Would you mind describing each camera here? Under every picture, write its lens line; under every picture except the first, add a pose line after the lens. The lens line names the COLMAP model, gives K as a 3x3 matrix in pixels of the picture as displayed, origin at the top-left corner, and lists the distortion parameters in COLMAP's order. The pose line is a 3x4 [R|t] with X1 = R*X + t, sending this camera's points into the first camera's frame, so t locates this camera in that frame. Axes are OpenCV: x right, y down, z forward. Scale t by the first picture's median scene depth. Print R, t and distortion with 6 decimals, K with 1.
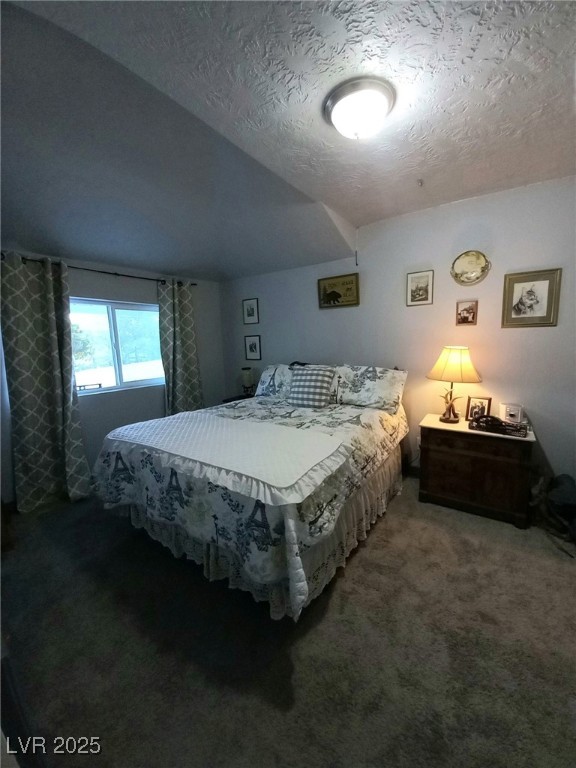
lens RADIAL K [[309.0, 0, 288.0], [0, 309.0, 384.0], [0, 0, 1]] dist [0.000993, 0.000058]
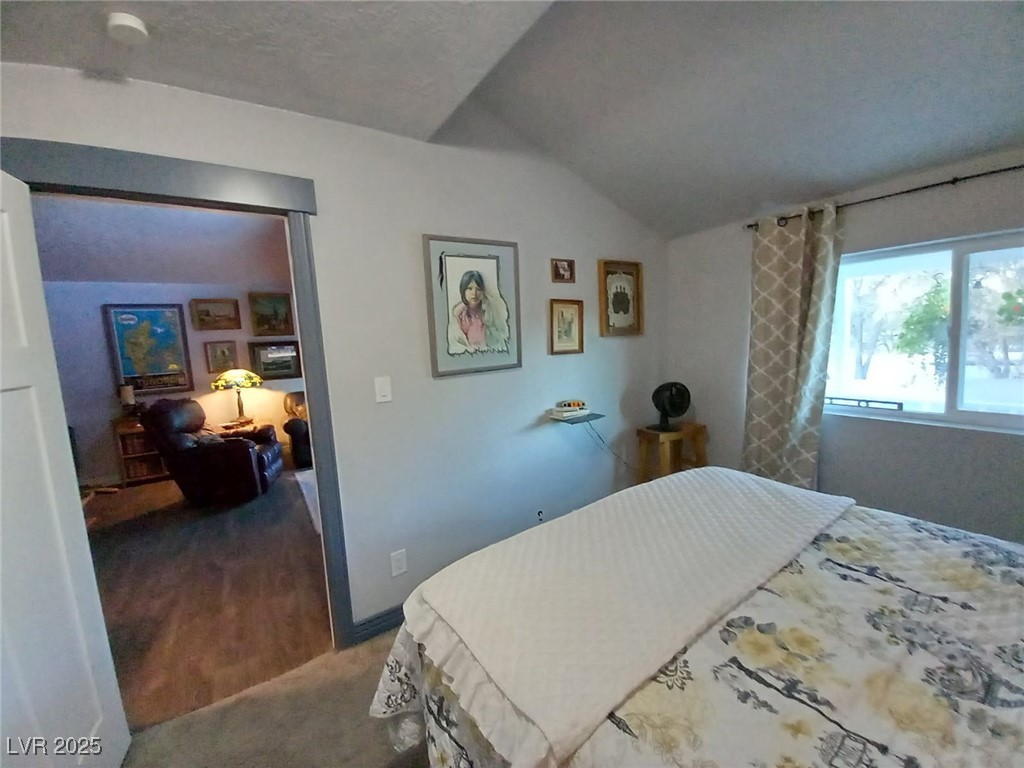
lens RADIAL K [[412.0, 0, 512.0], [0, 412.0, 384.0], [0, 0, 1]] dist [0.000993, 0.000058]
pose [[-0.362633, 0.159608, -0.918163, 0.336909], [-0.070070, 0.977766, 0.197643, -0.145763], [0.929294, 0.136008, -0.343386, 0.701490]]
